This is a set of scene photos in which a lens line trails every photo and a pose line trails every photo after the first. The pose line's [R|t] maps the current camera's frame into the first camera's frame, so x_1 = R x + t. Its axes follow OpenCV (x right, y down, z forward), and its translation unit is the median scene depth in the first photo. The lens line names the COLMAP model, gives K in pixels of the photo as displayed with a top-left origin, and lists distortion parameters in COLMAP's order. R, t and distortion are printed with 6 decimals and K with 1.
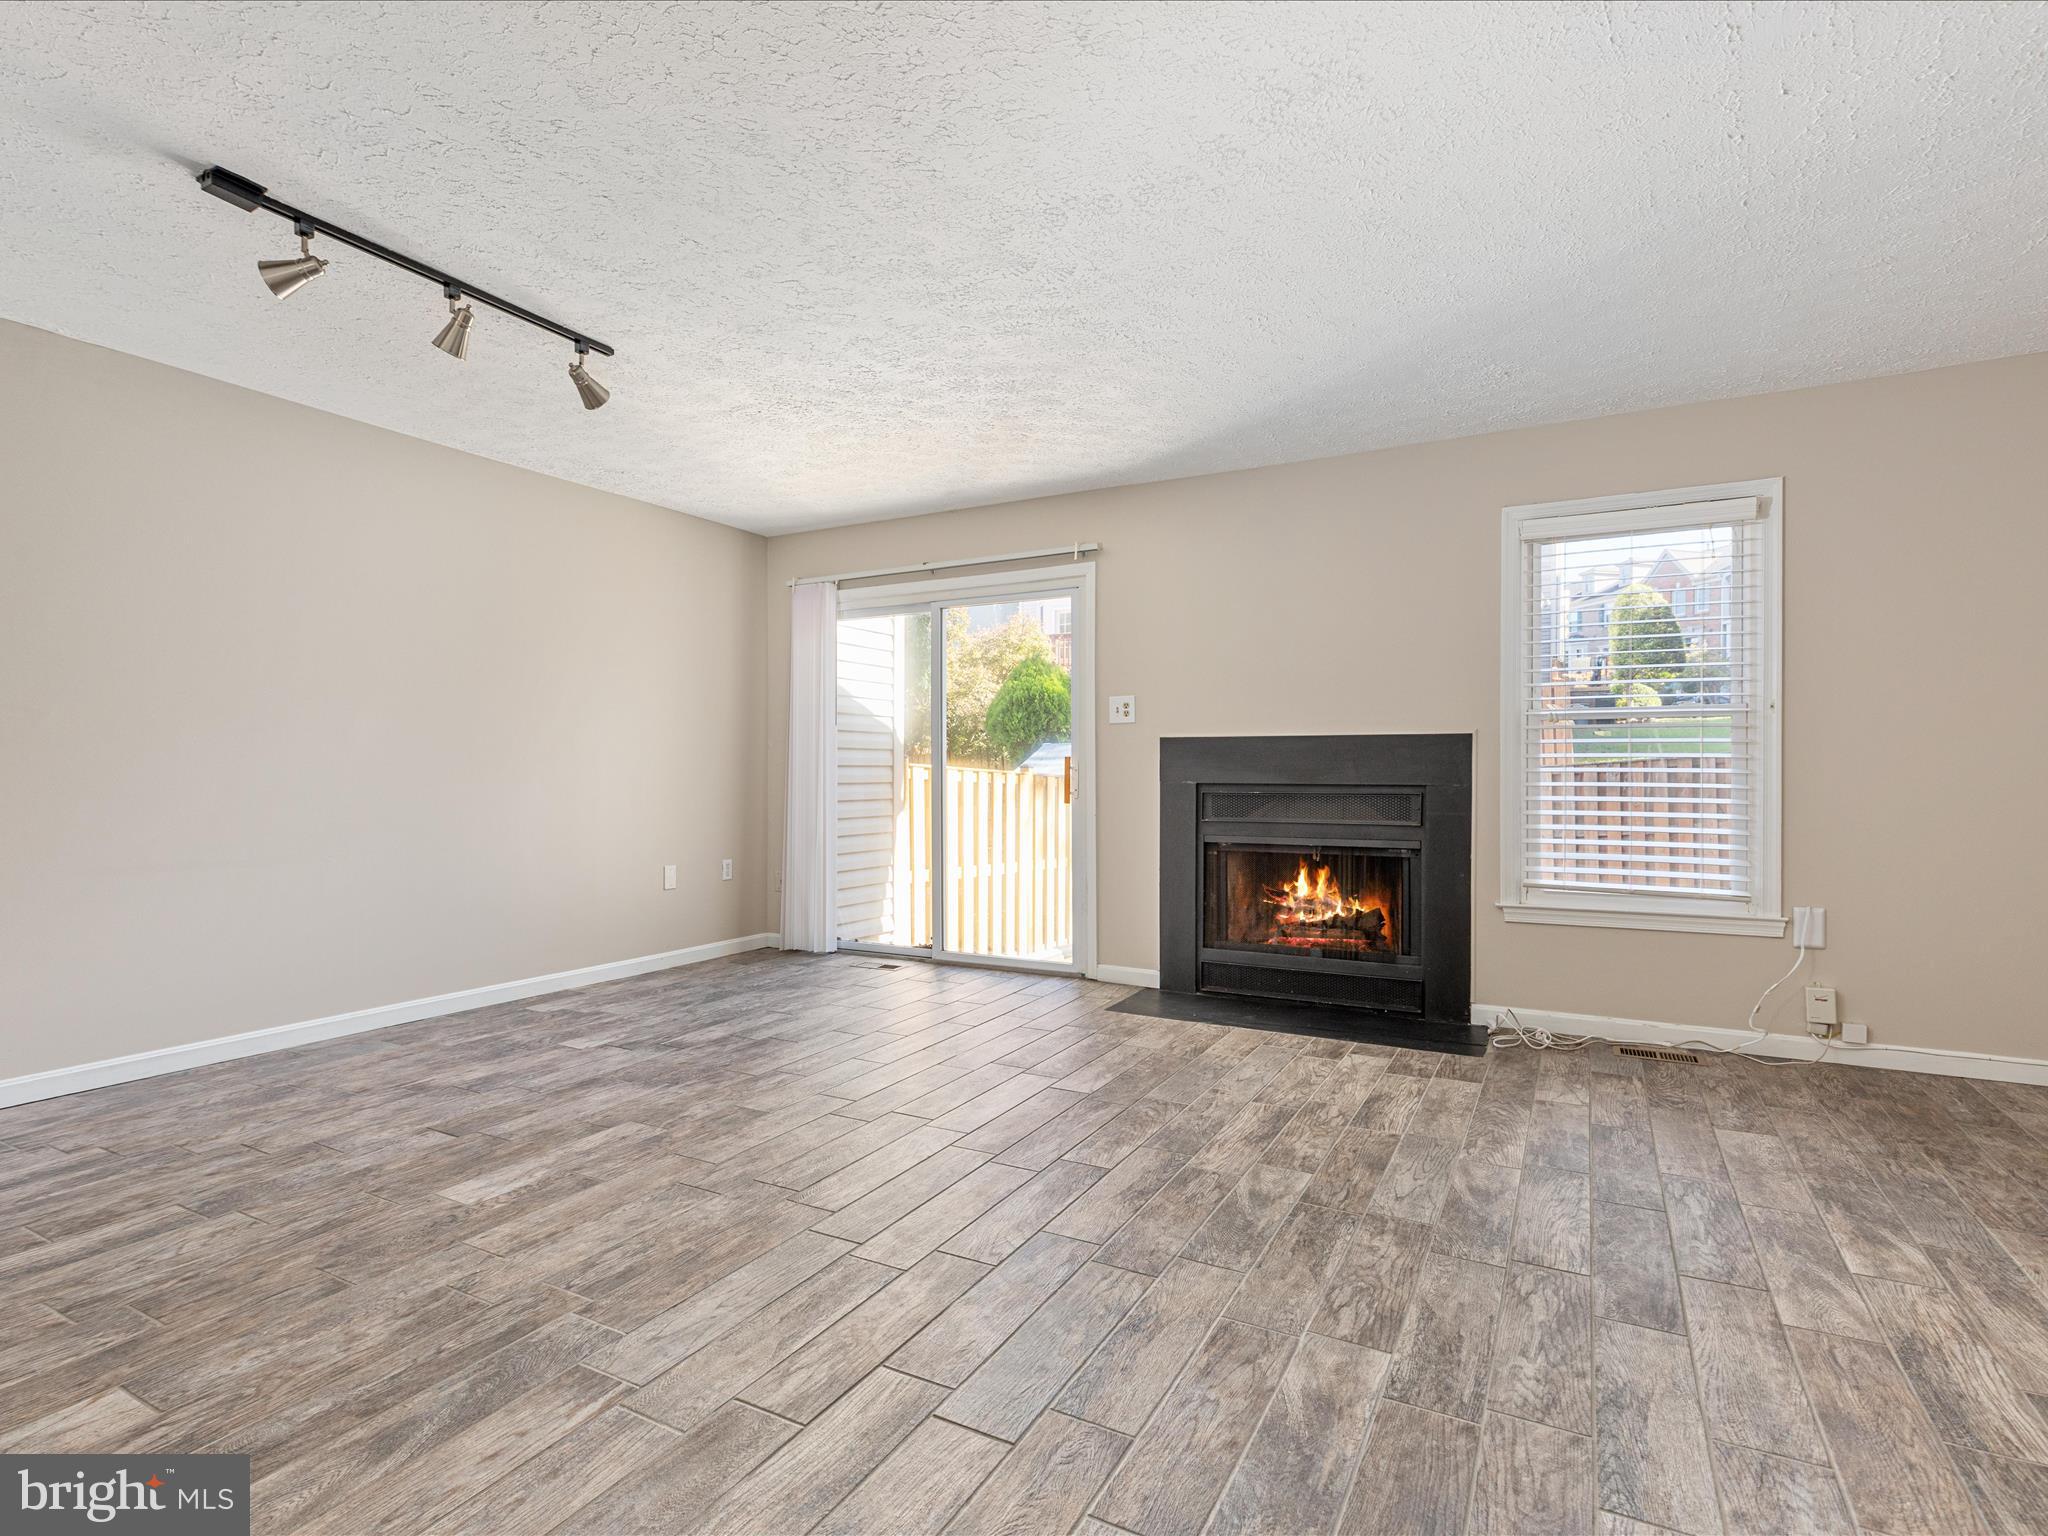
lens RADIAL K [[1037.6, 0, 1017.7], [0, 1037.6, 765.5], [0, 0, 1]] dist [0.002171, -0.000810]
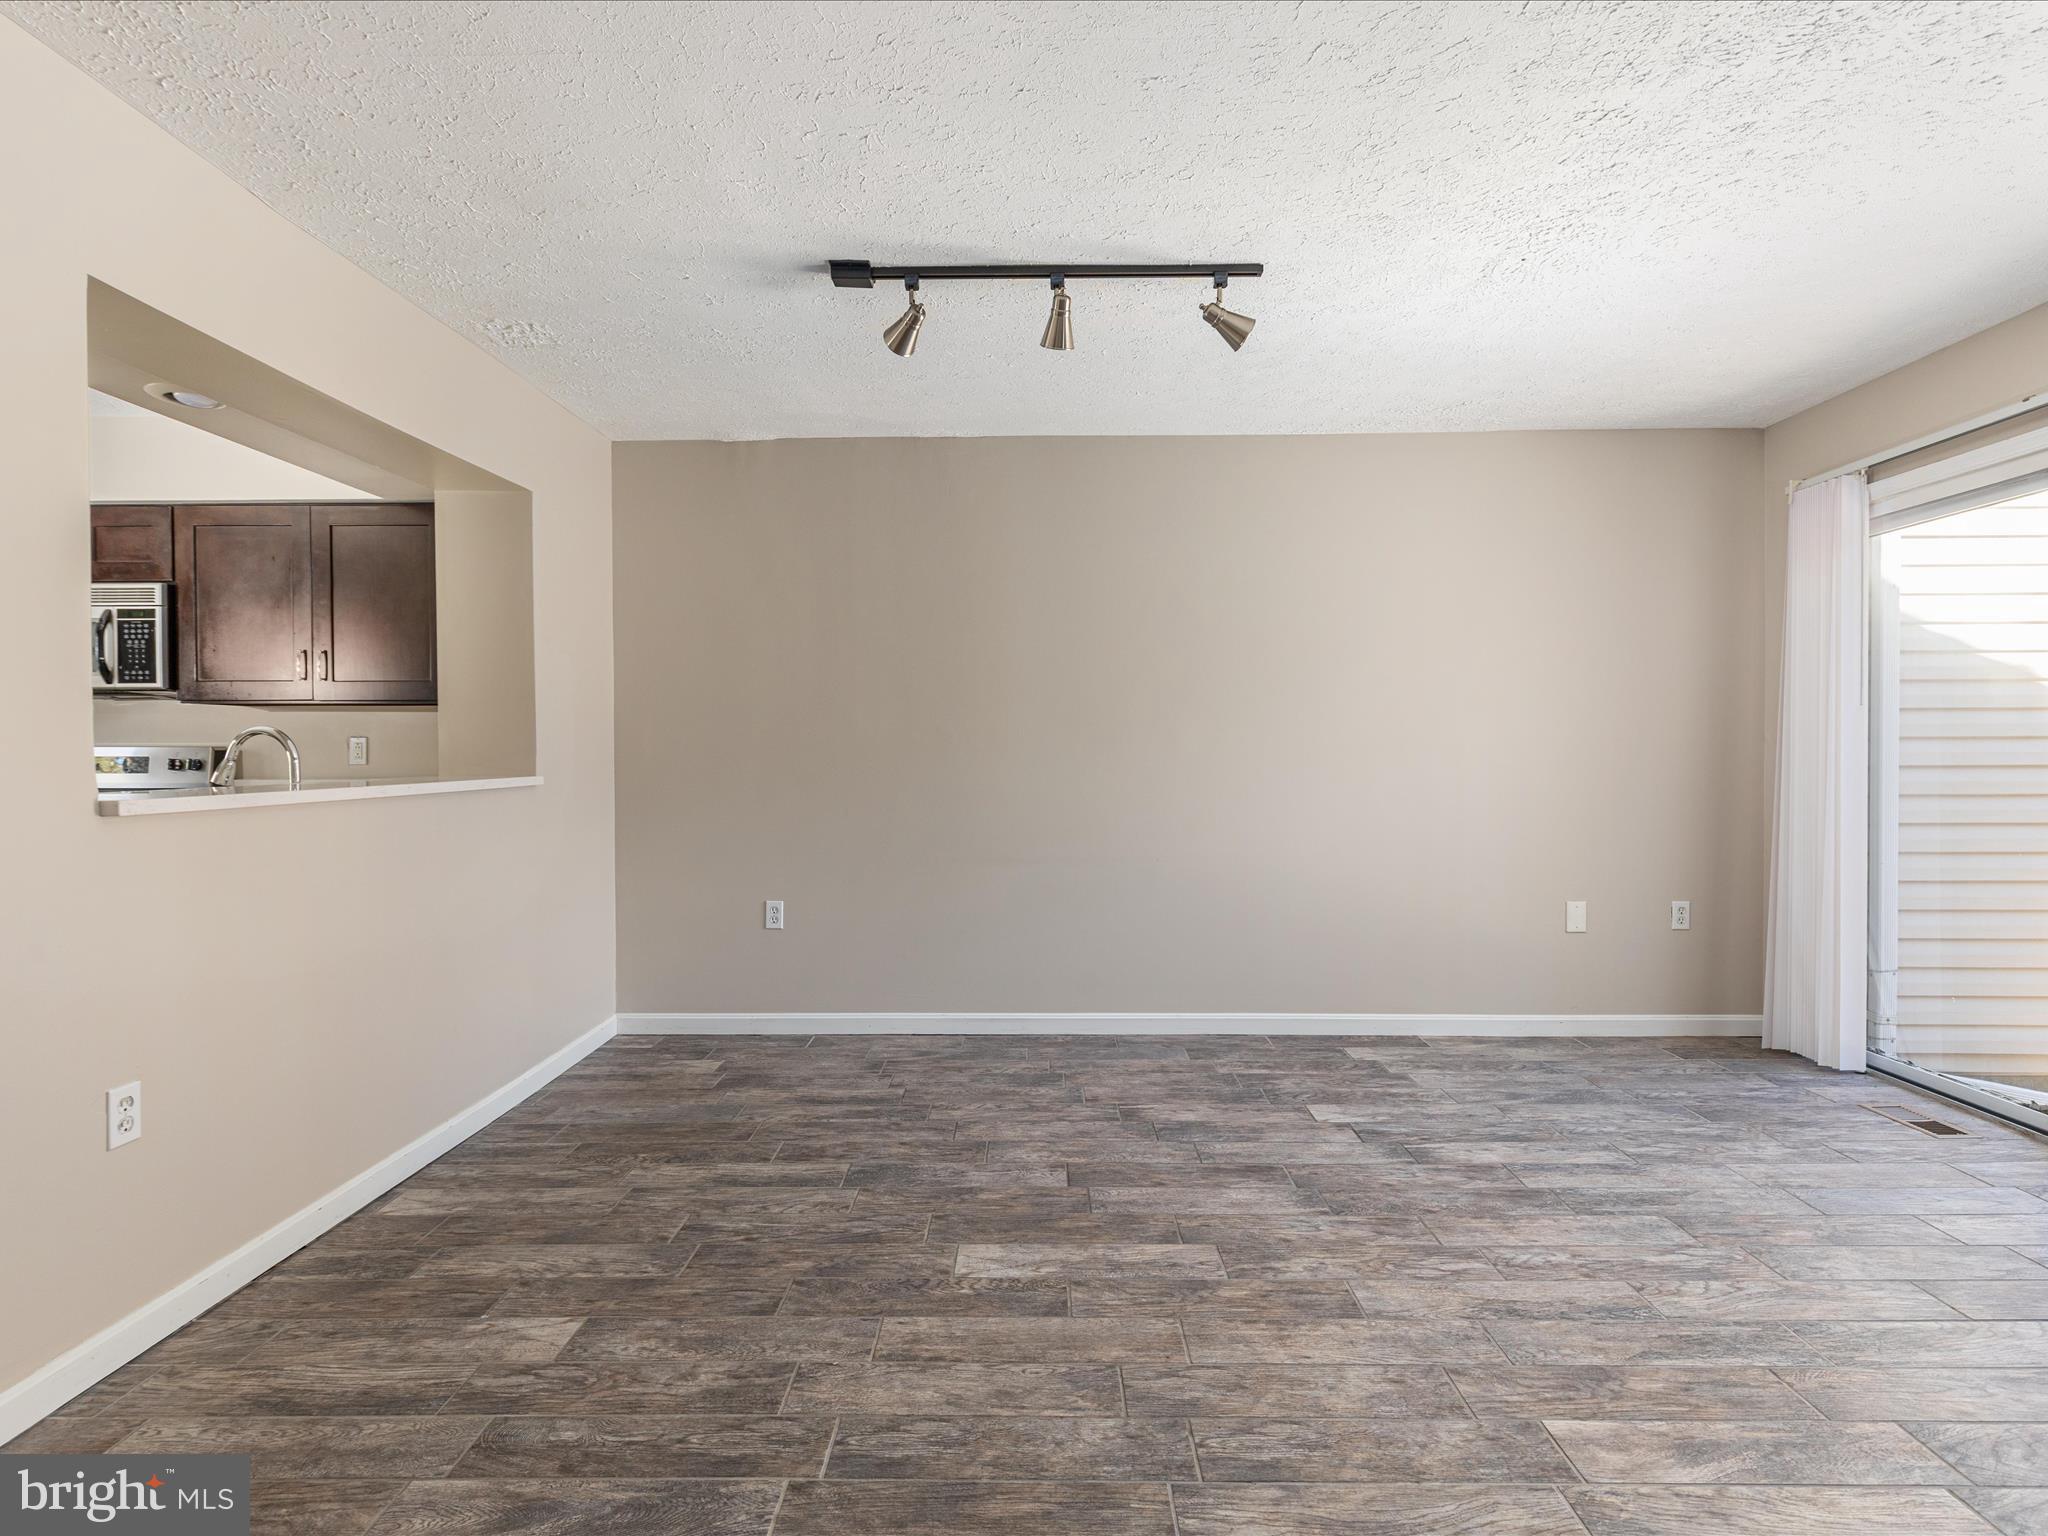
lens RADIAL K [[1026.1, 0, 1016.1], [0, 1026.1, 764.8], [0, 0, 1]] dist [0.004051, -0.001500]
pose [[0.466341, 0.008608, -0.884563, 0.209007], [0.011747, 0.999804, 0.015922, -0.031130], [0.884527, -0.017816, 0.466148, 0.435490]]
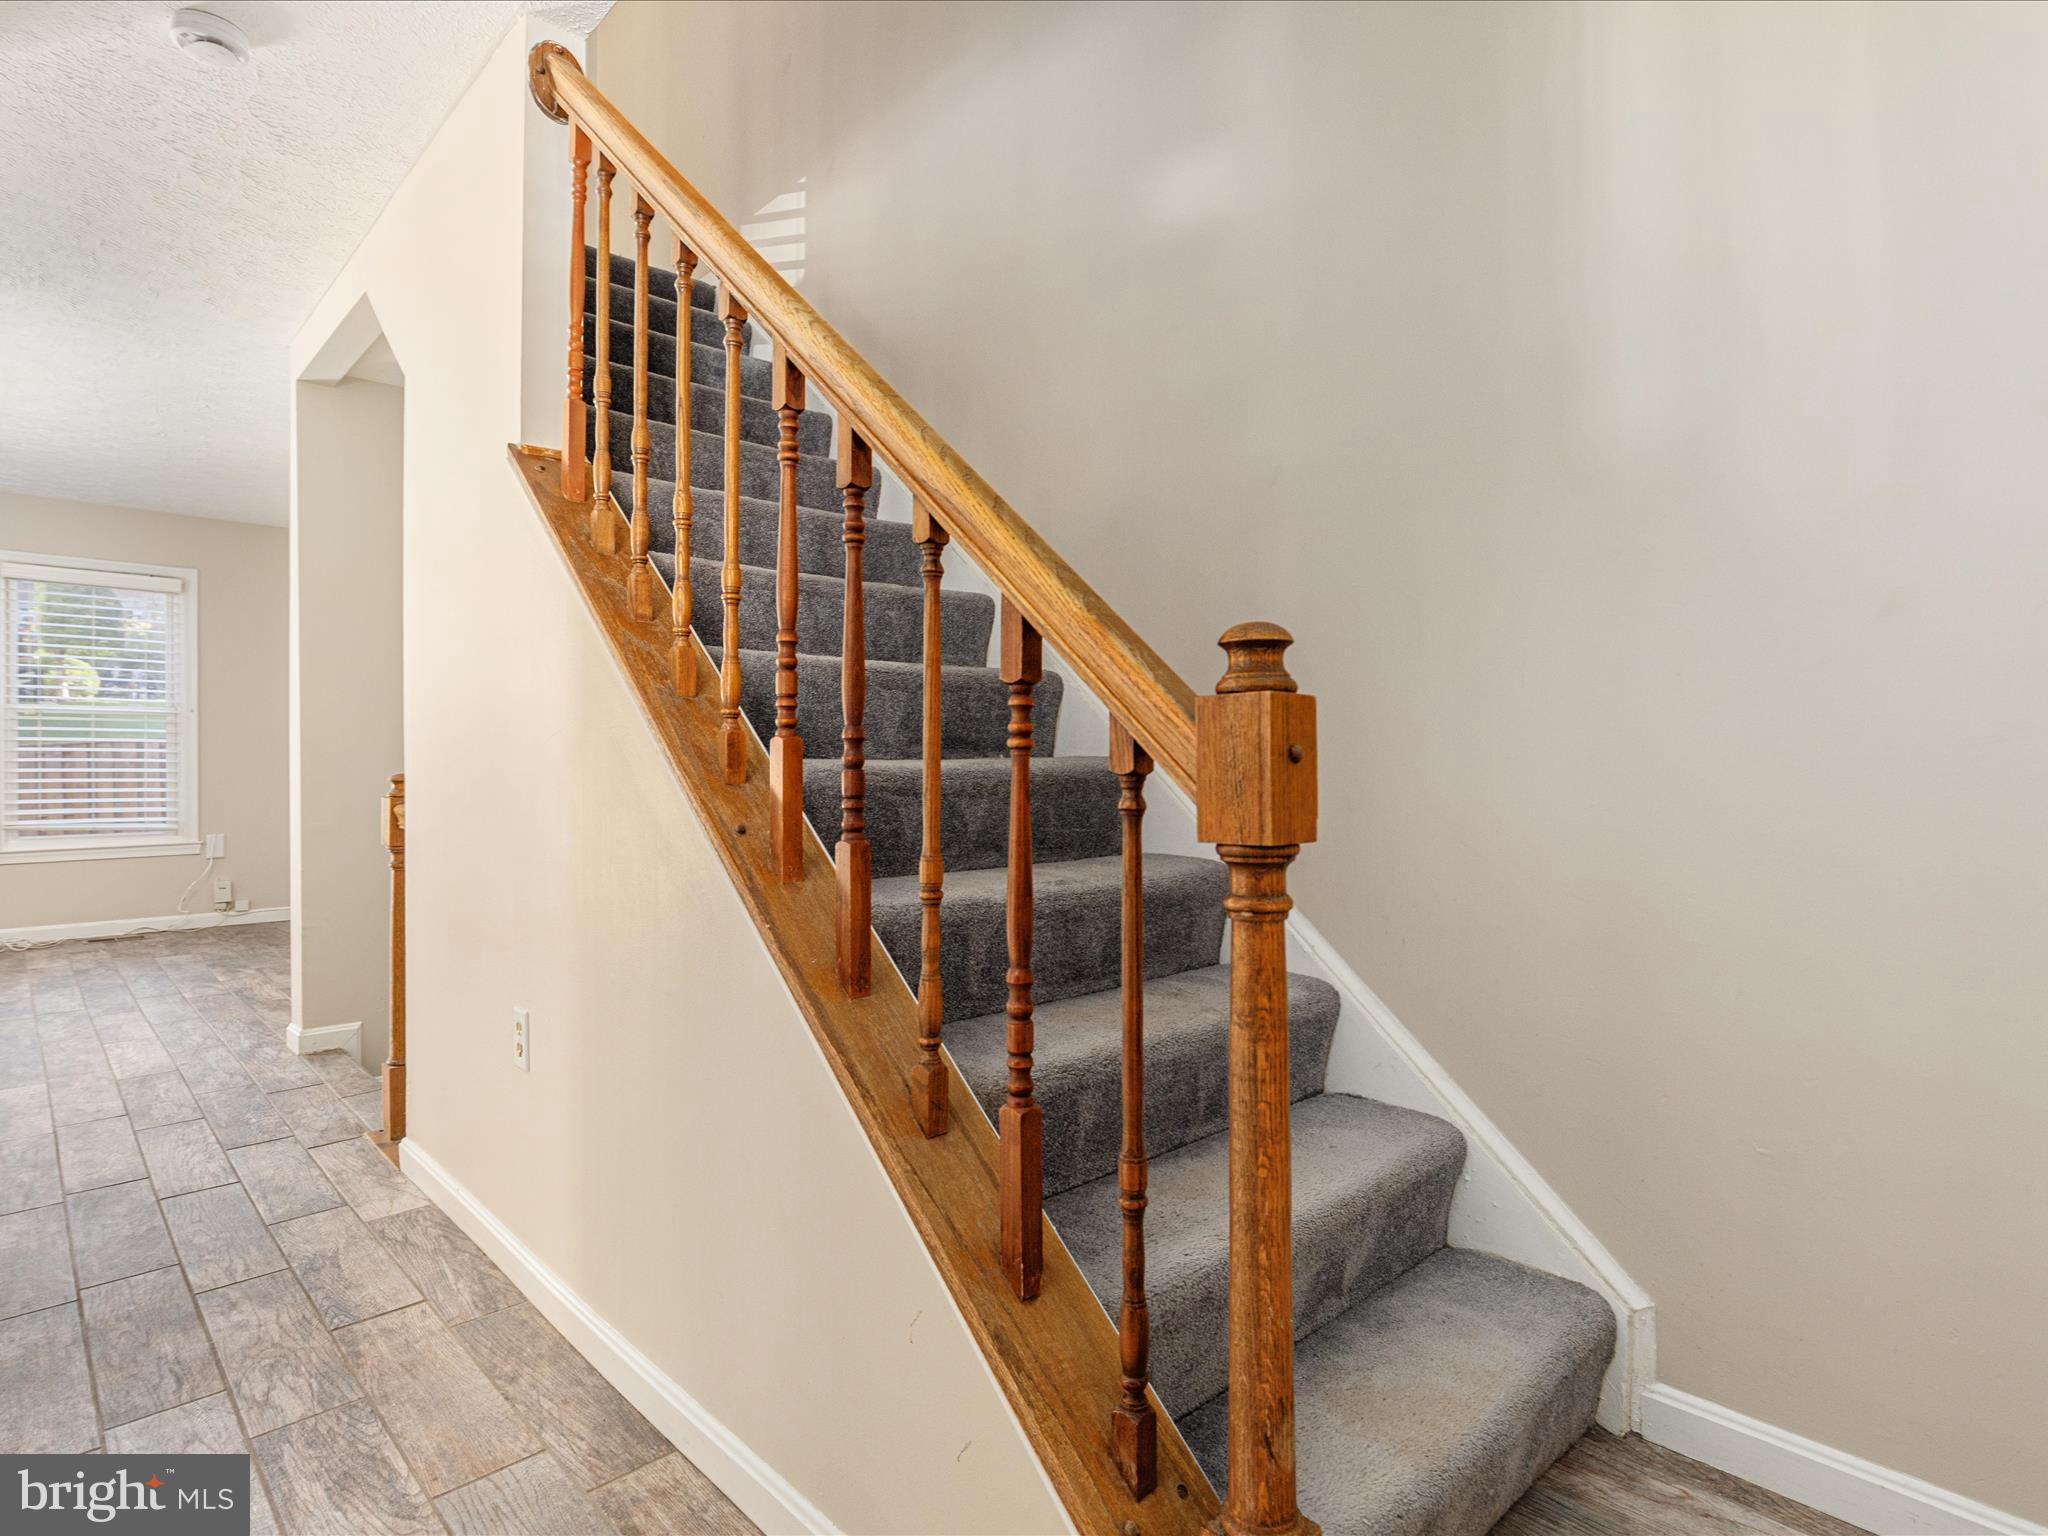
lens RADIAL K [[1112.3, 0, 1035.3], [0, 1112.3, 753.4], [0, 0, 1]] dist [0.001938, -0.000765]
pose [[0.306562, -0.007895, 0.951818, -0.536639], [-0.002208, 0.999957, 0.009005, -0.010941], [-0.951848, -0.004862, 0.306531, -0.804504]]
